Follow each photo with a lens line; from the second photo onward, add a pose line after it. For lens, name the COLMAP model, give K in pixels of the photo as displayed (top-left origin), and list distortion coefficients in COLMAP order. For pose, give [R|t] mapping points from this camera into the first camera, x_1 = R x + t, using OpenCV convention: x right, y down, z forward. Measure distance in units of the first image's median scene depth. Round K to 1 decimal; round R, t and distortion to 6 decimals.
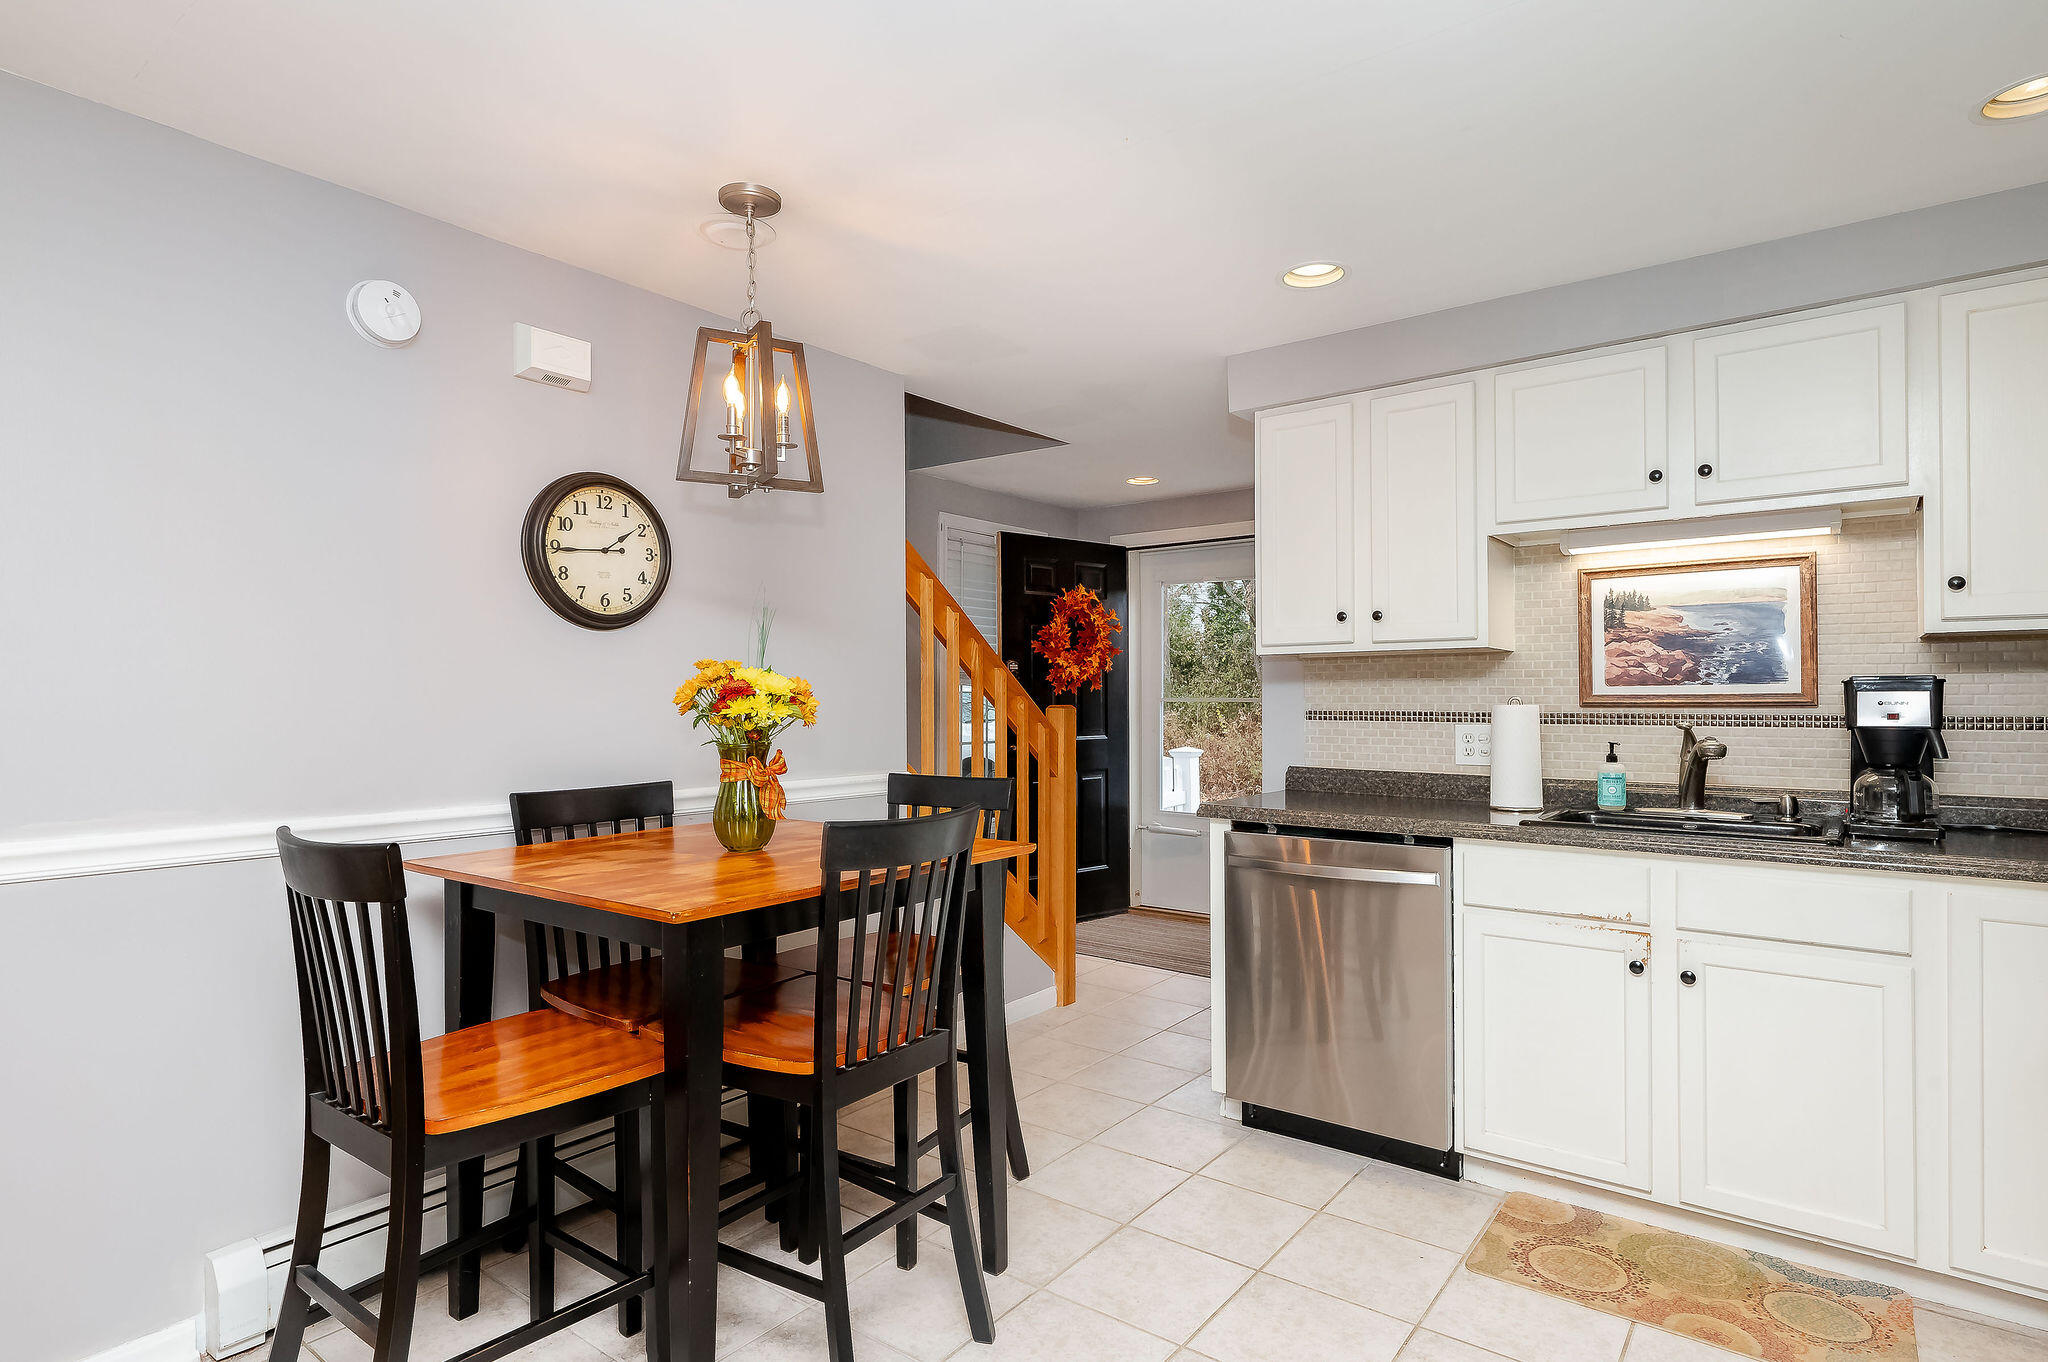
lens RADIAL K [[1075.6, 0, 1018.5], [0, 1075.6, 696.1], [0, 0, 1]] dist [0.003517, 0.000335]
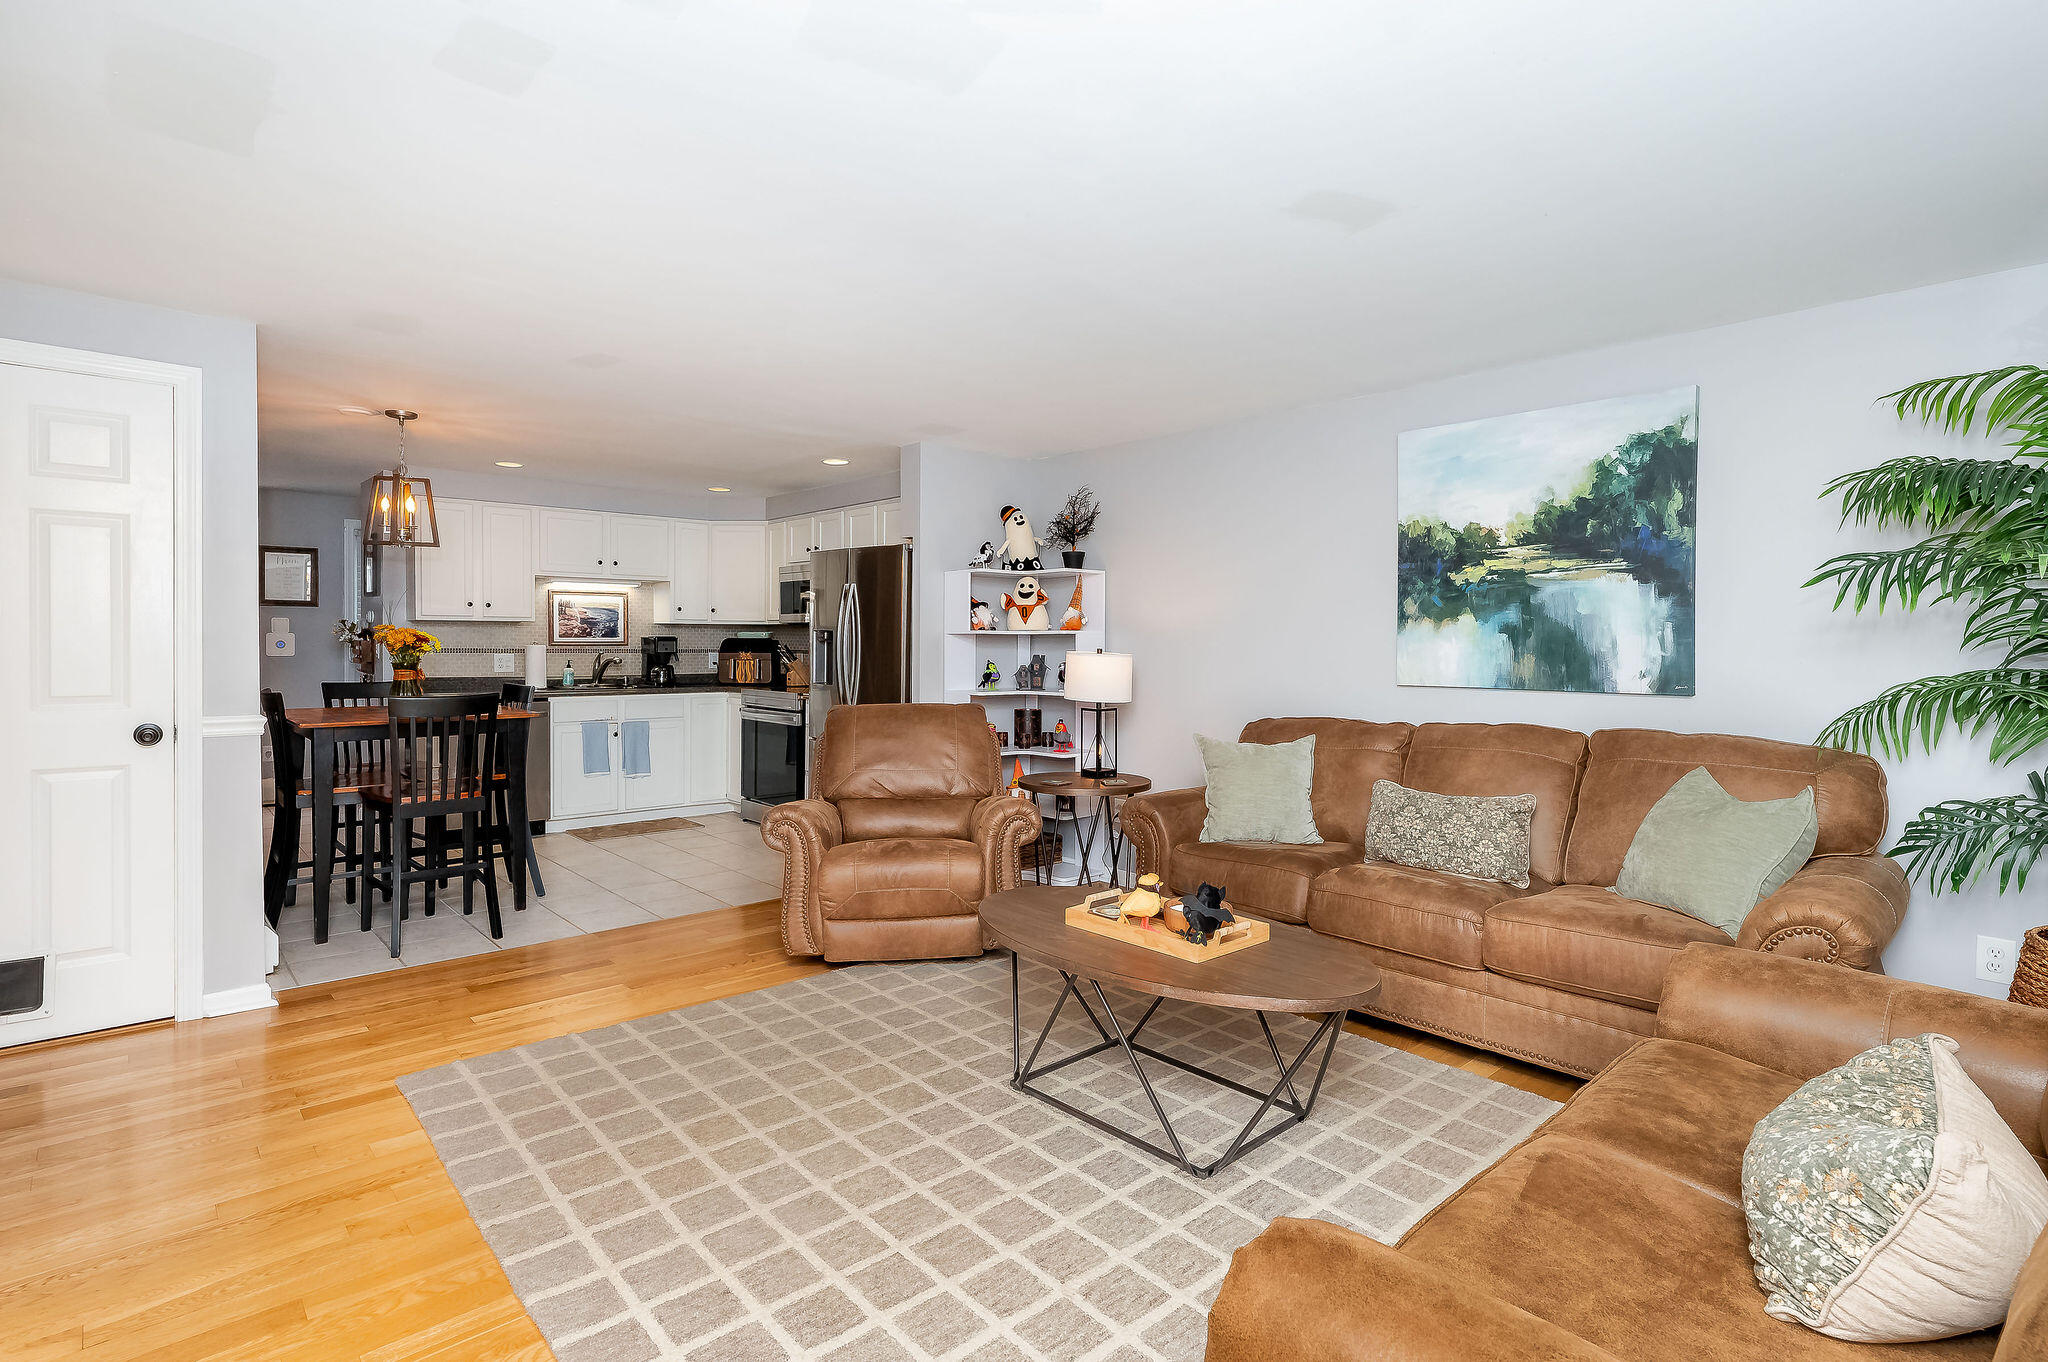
lens RADIAL K [[989.7, 0, 1024.7], [0, 989.7, 666.3], [0, 0, 1]] dist [0.000202, -0.000222]
pose [[0.177913, -0.021205, 0.983818, -1.567086], [-0.008083, 0.999703, 0.023009, -0.004565], [-0.984013, -0.012046, 0.177689, -0.480599]]
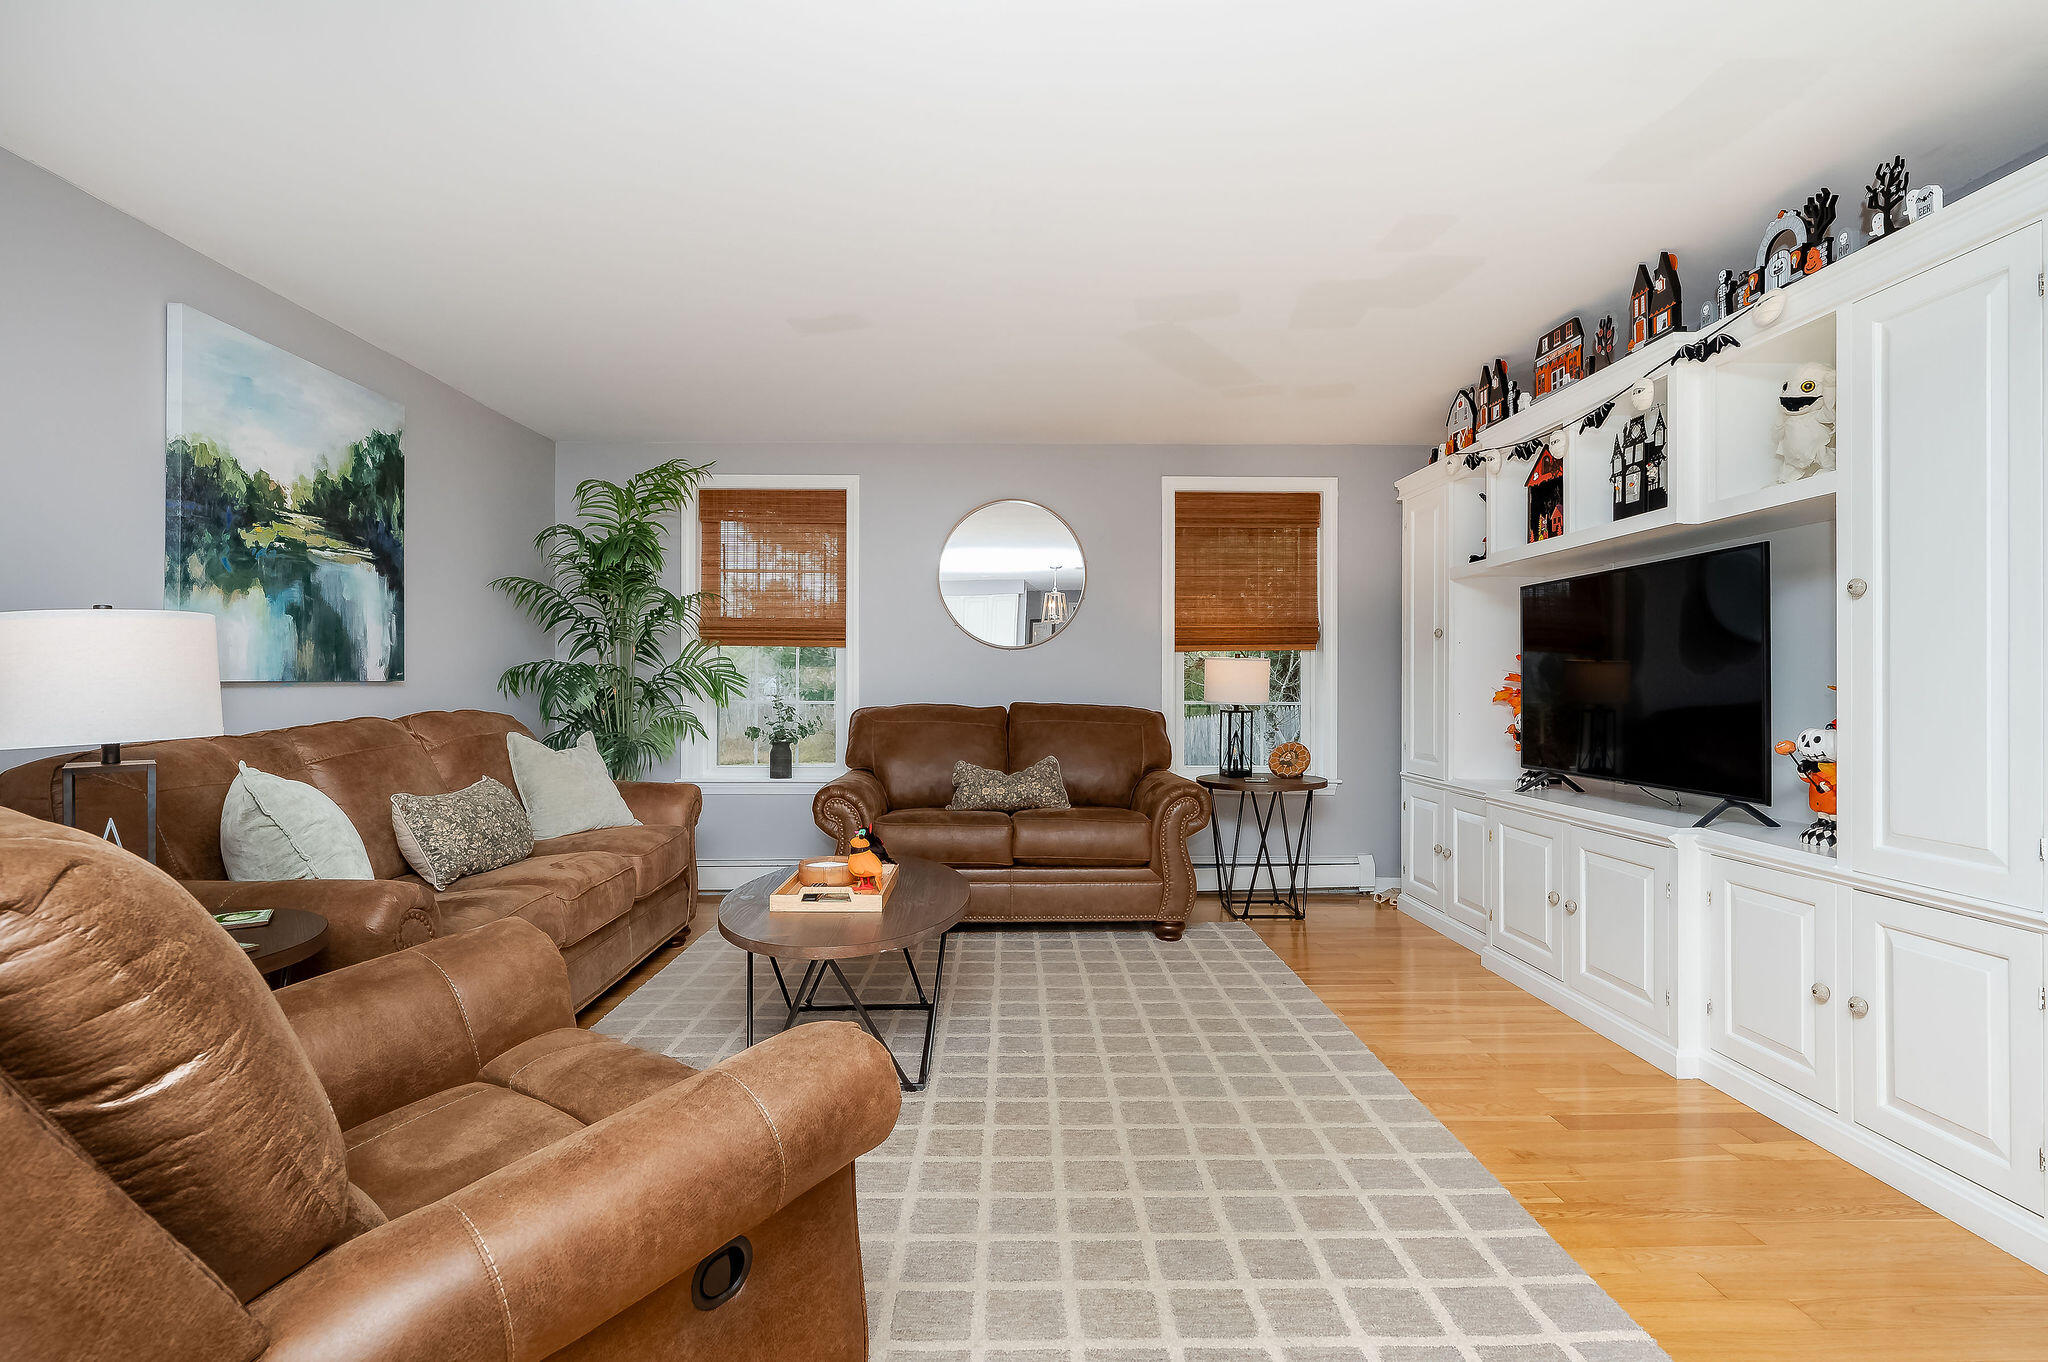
lens RADIAL K [[989.7, 0, 1017.1], [0, 989.7, 678.0], [0, 0, 1]] dist [0.000202, -0.000222]
pose [[-0.780049, 0.000742, -0.625717, -0.167488], [0.001271, 0.999999, -0.000398, 0.045491], [0.625717, -0.001106, -0.780050, 0.437268]]
